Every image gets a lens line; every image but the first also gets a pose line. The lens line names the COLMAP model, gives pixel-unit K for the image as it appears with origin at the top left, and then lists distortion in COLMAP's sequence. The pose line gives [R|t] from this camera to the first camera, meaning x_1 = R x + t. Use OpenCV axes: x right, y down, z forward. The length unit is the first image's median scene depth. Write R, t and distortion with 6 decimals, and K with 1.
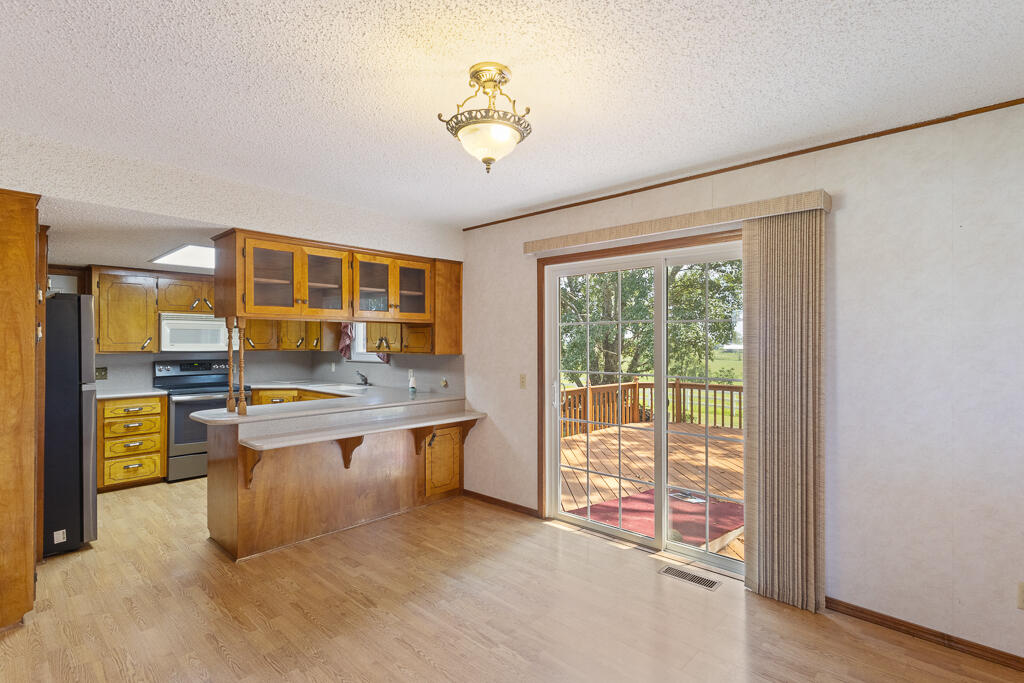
lens RADIAL K [[488.0, 0, 508.2], [0, 488.0, 339.6], [0, 0, 1]] dist [0.002984, -0.000363]
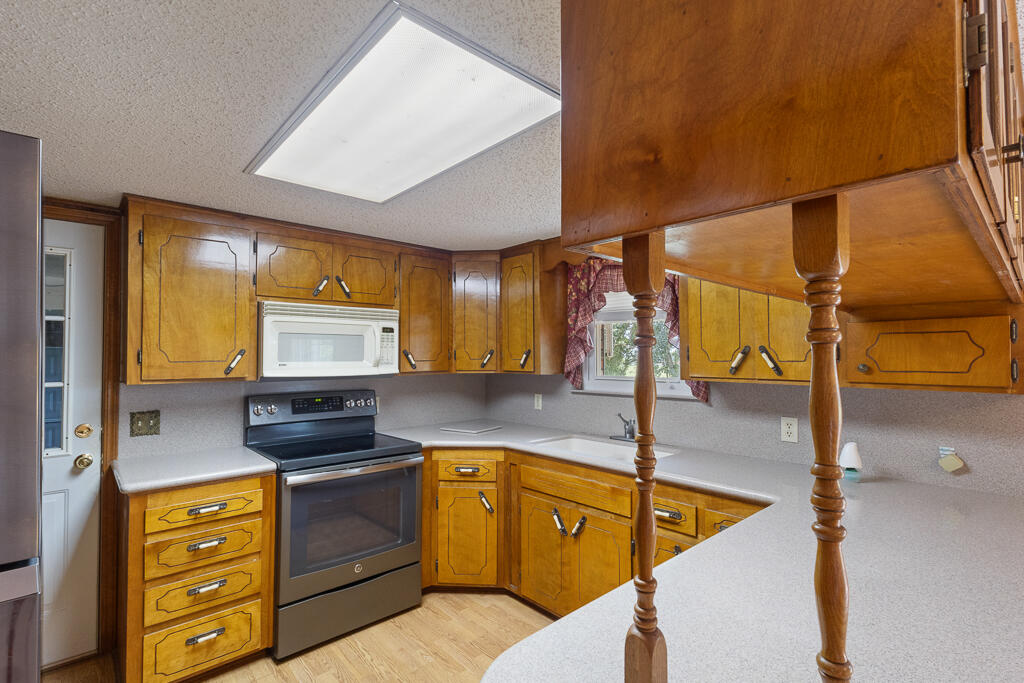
lens RADIAL K [[488.0, 0, 522.8], [0, 488.0, 341.7], [0, 0, 1]] dist [0.002984, -0.000363]
pose [[0.996707, -0.003598, -0.081011, -0.418966], [0.001800, 0.999751, -0.022259, -0.001381], [0.081071, 0.022040, 0.996465, 0.543019]]
